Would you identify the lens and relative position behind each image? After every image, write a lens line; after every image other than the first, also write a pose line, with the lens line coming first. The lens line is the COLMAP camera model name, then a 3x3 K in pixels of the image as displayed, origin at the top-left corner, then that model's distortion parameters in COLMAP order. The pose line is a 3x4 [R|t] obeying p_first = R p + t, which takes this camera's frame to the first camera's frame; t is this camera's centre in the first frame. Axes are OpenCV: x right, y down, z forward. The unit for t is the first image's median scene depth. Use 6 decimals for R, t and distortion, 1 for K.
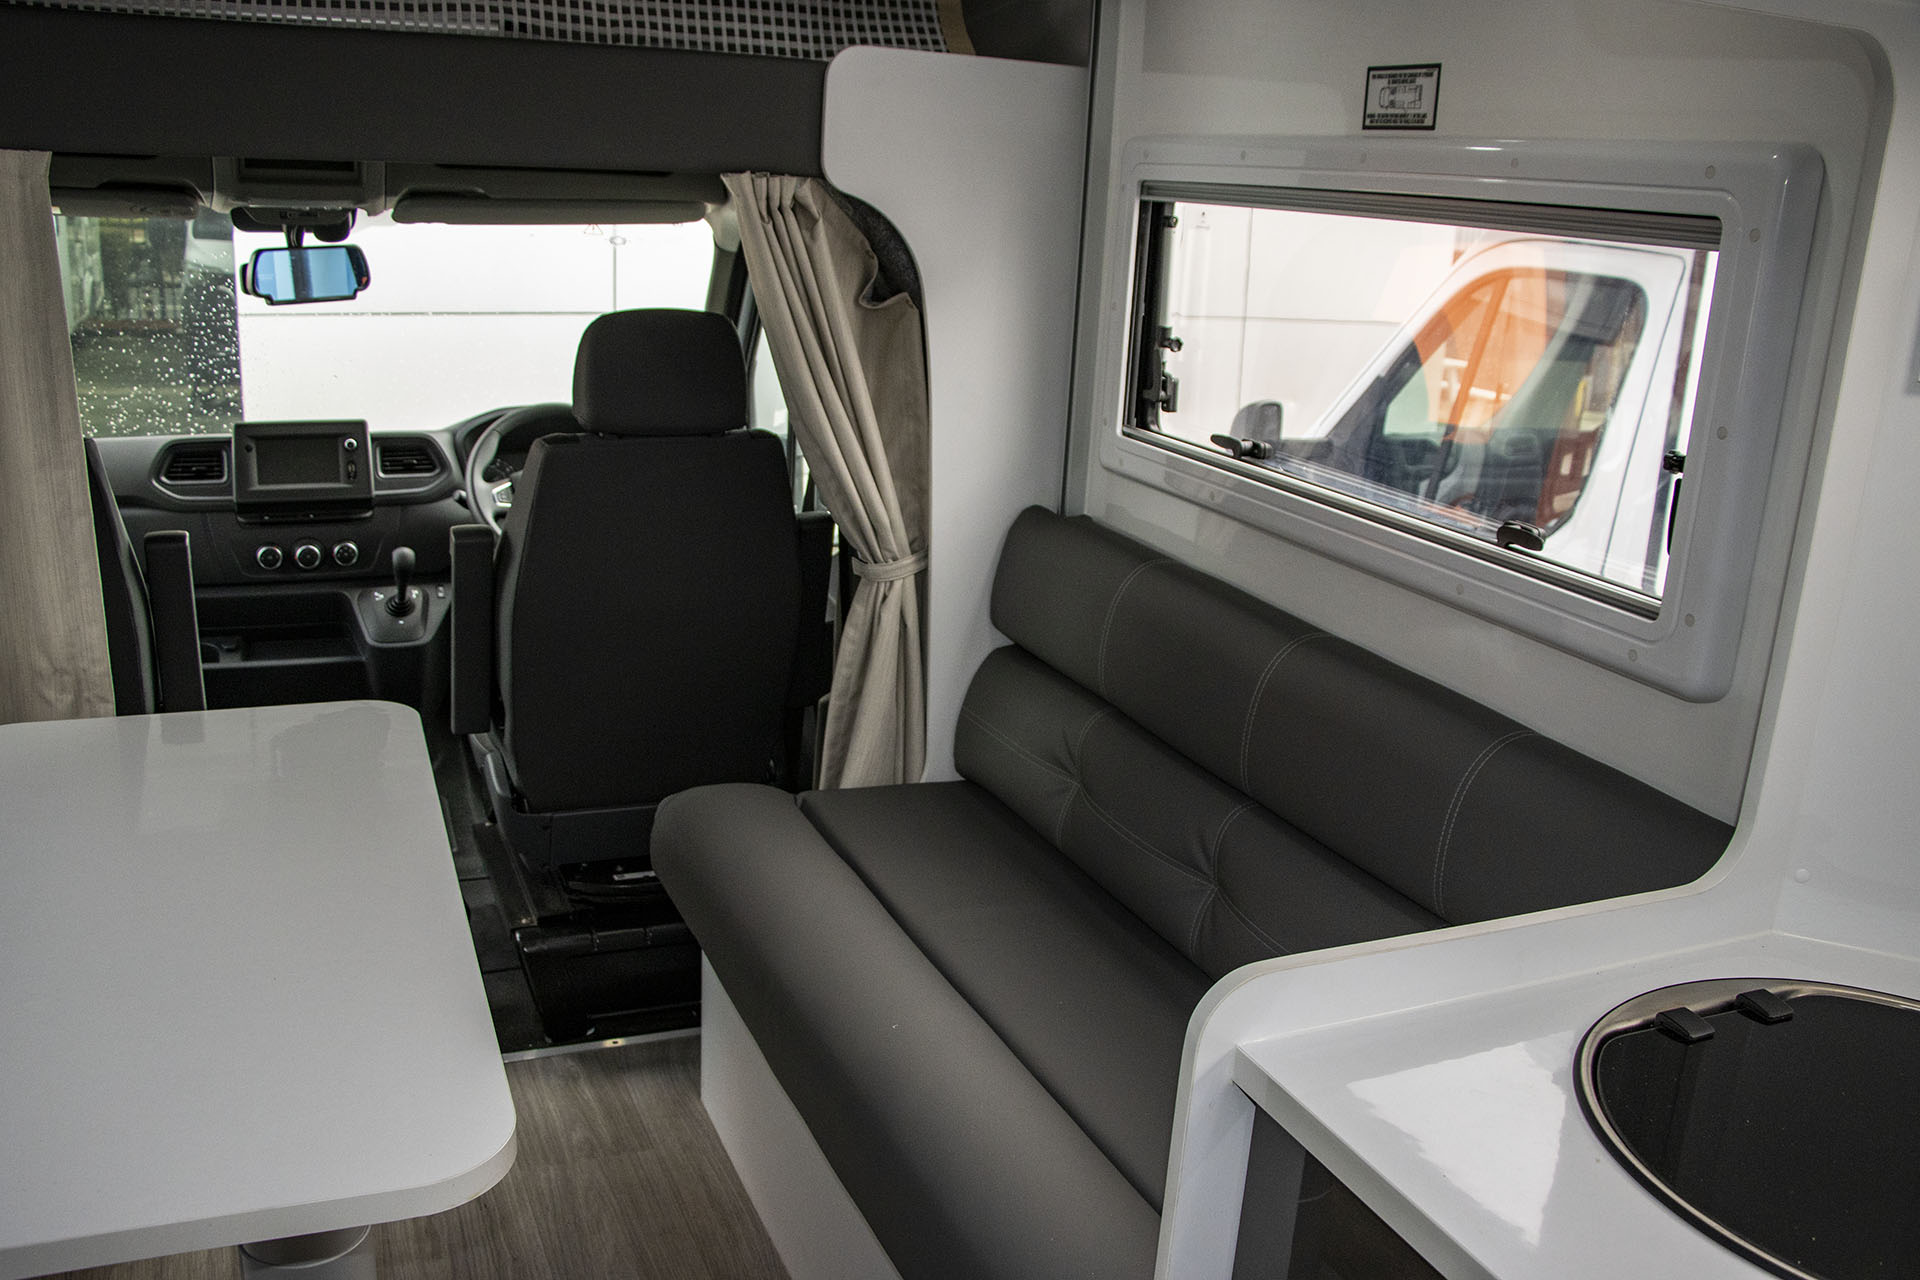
lens RADIAL K [[1655.7, 0, 969.7], [0, 1655.7, 643.7], [0, 0, 1]] dist [-0.155630, 0.083566]
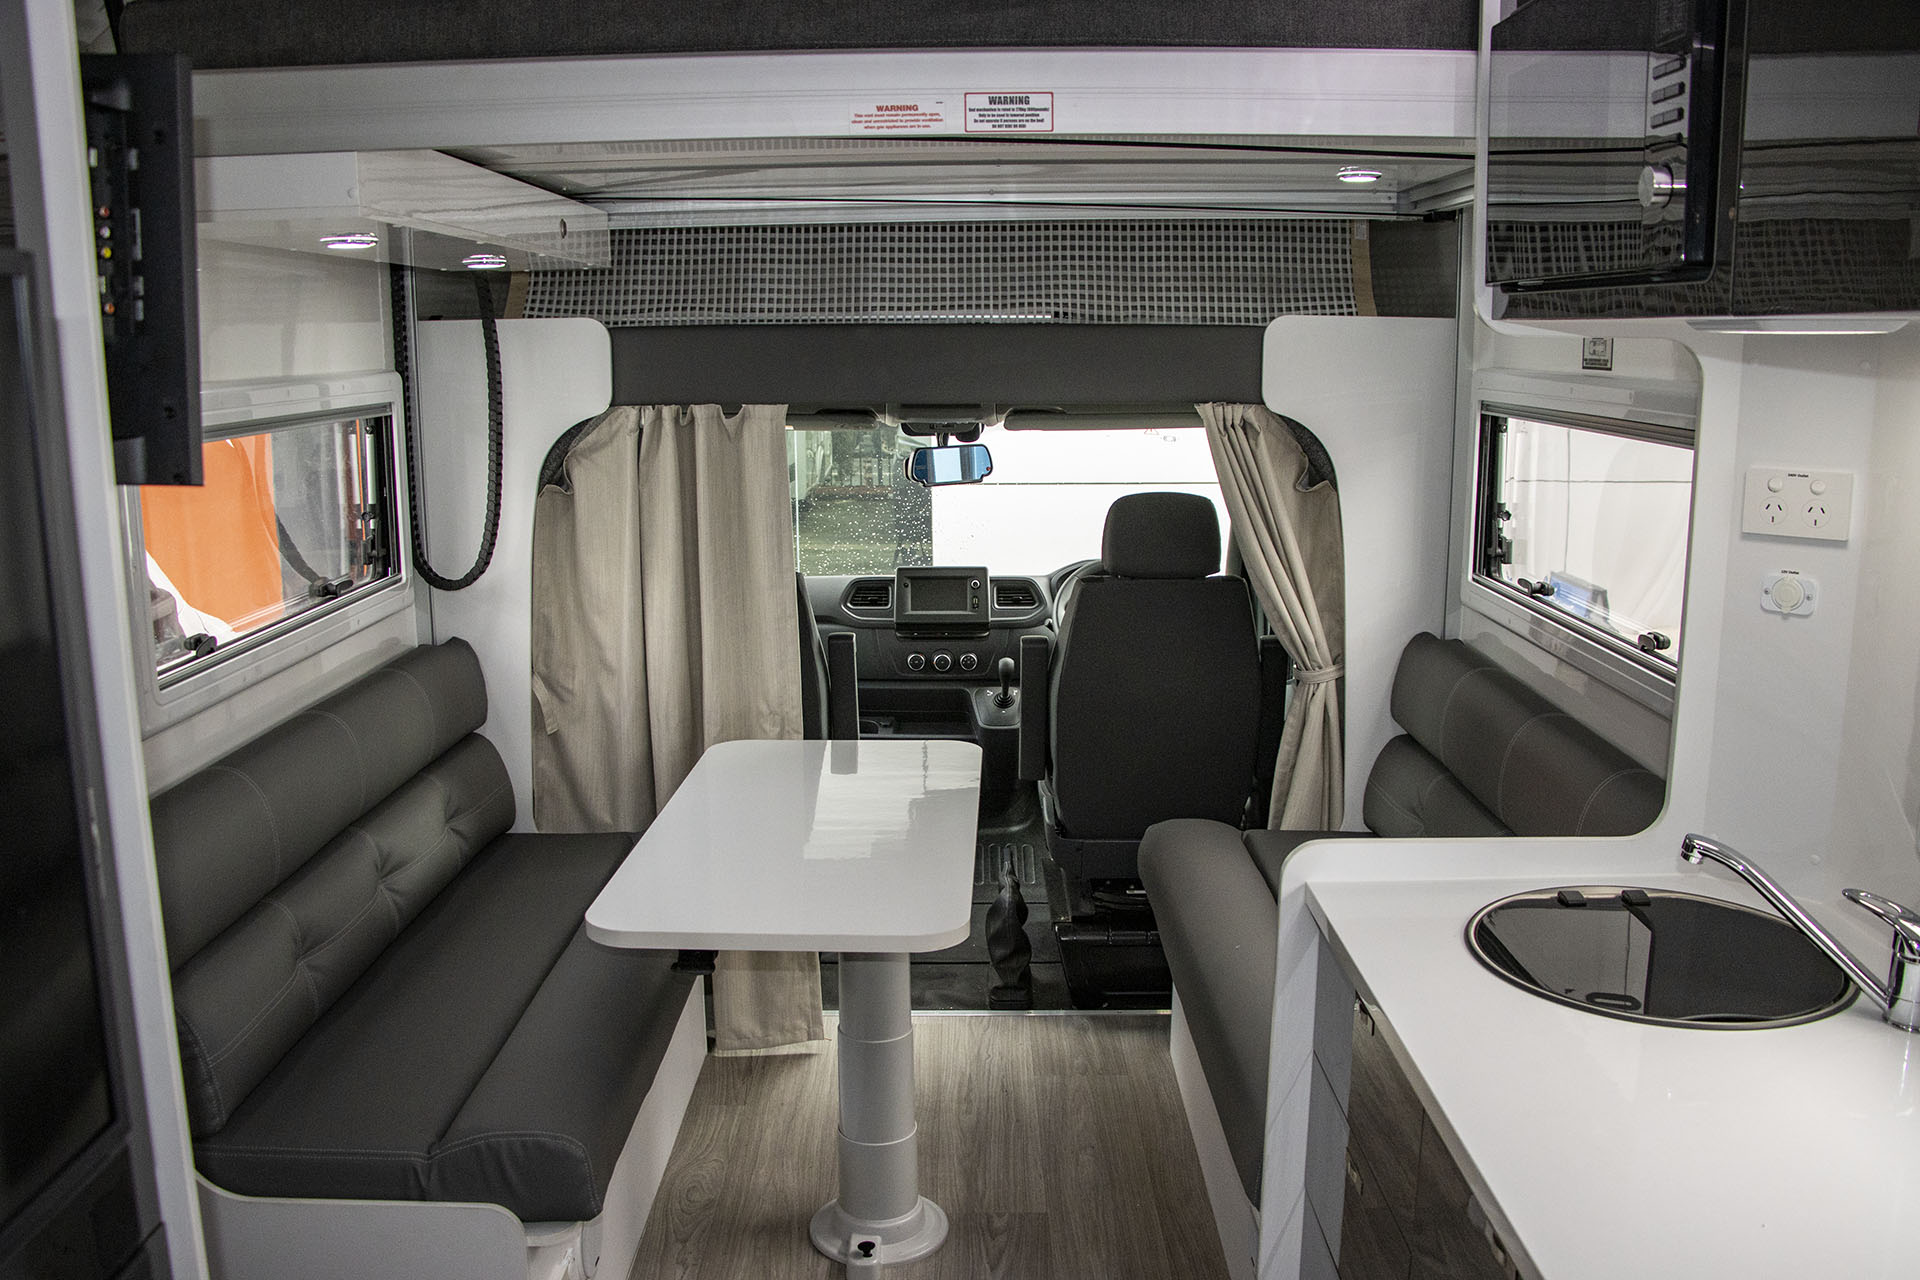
lens RADIAL K [[1655.7, 0, 943.4], [0, 1655.7, 644.7], [0, 0, 1]] dist [-0.155630, 0.083566]
pose [[0.910277, 0.021451, -0.413443, 0.239491], [-0.061817, 0.994504, -0.084504, 0.066755], [0.409358, 0.102480, 0.906600, -0.397945]]
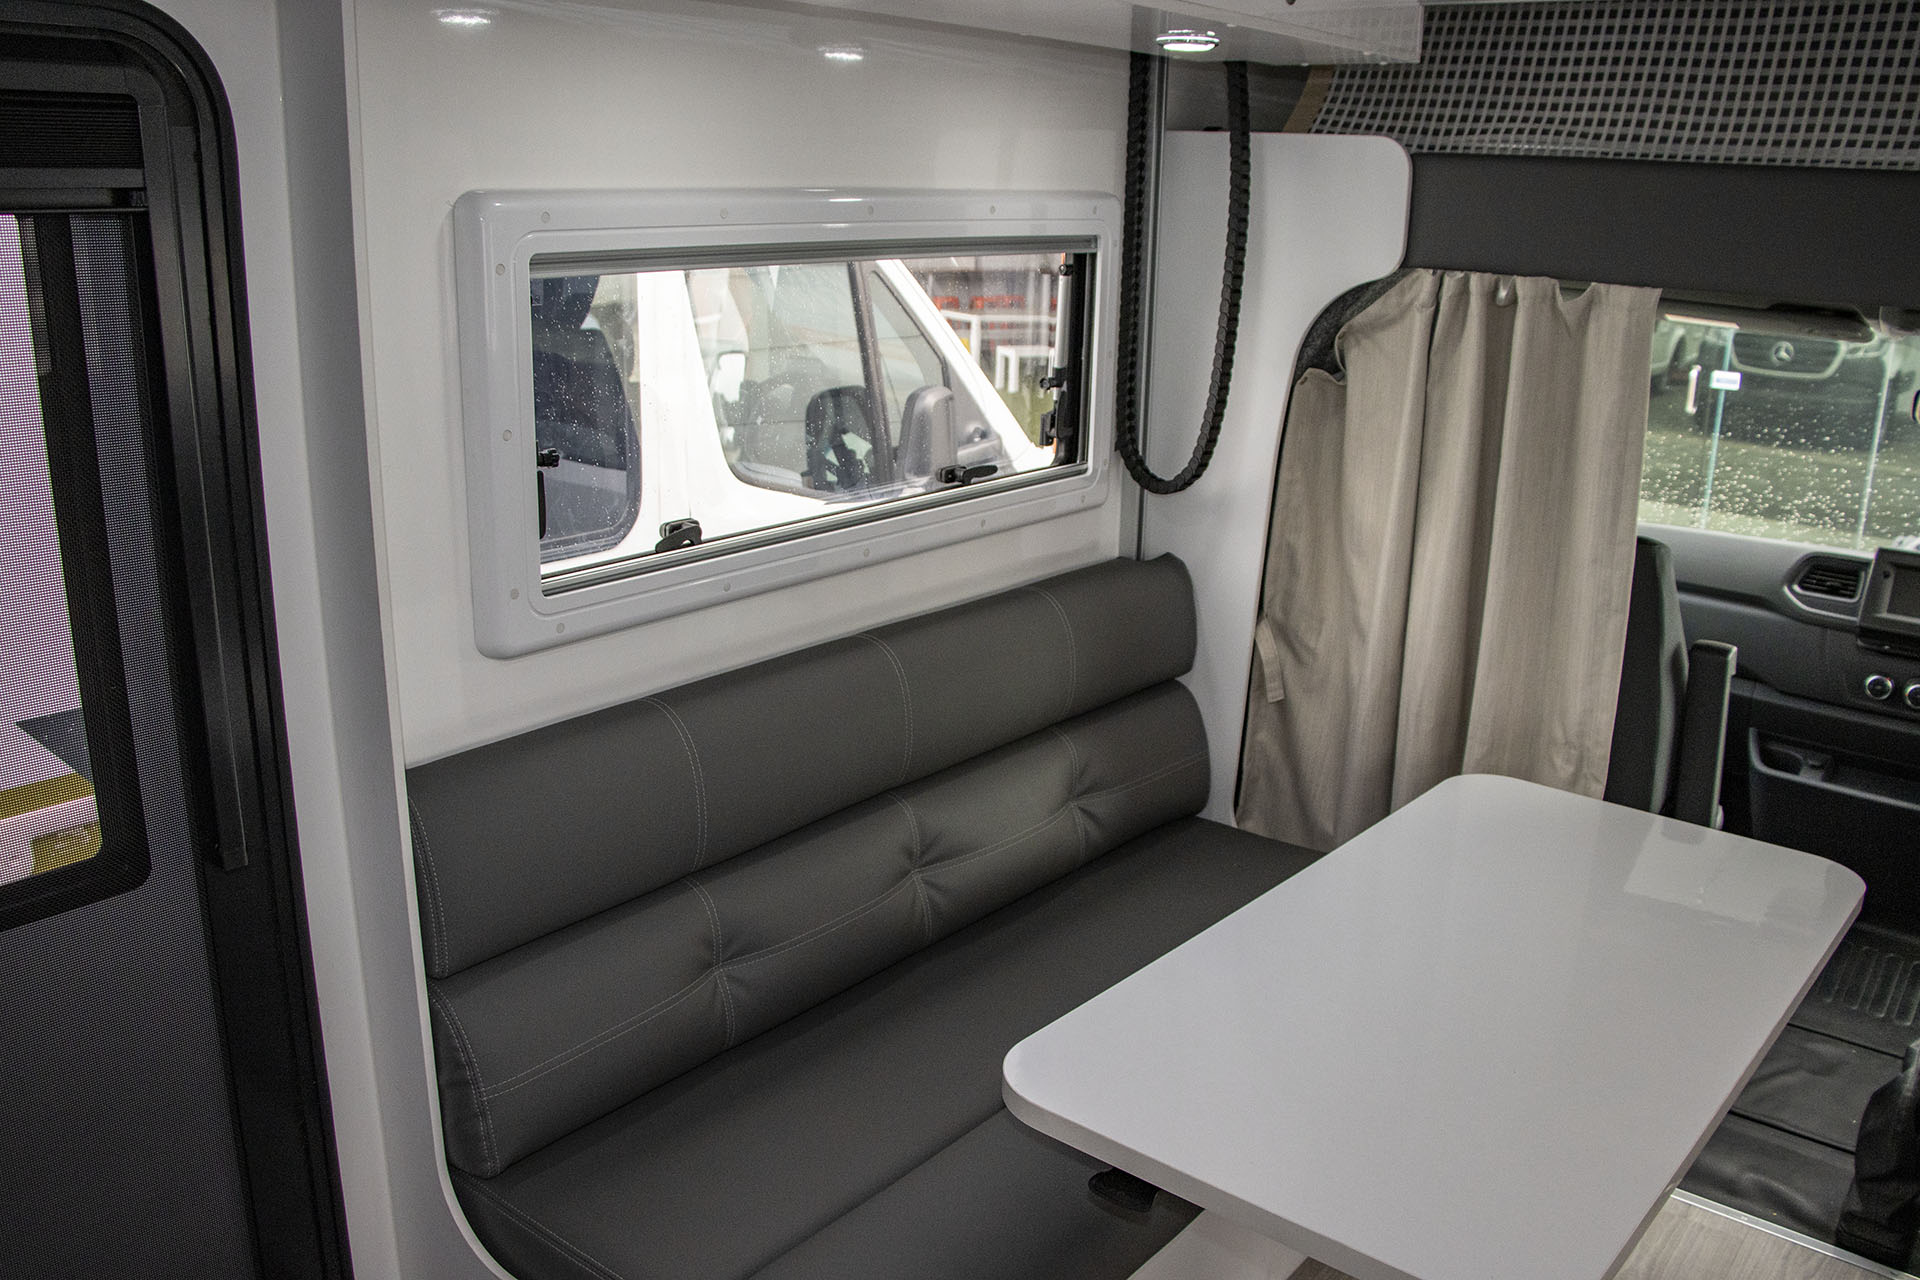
lens RADIAL K [[1655.7, 0, 963.5], [0, 1655.7, 638.1], [0, 0, 1]] dist [-0.155630, 0.083566]
pose [[0.470477, 0.209477, -0.857188, 0.152334], [-0.244600, 0.964307, 0.101403, -0.054104], [0.847834, 0.161961, 0.504923, 0.045995]]
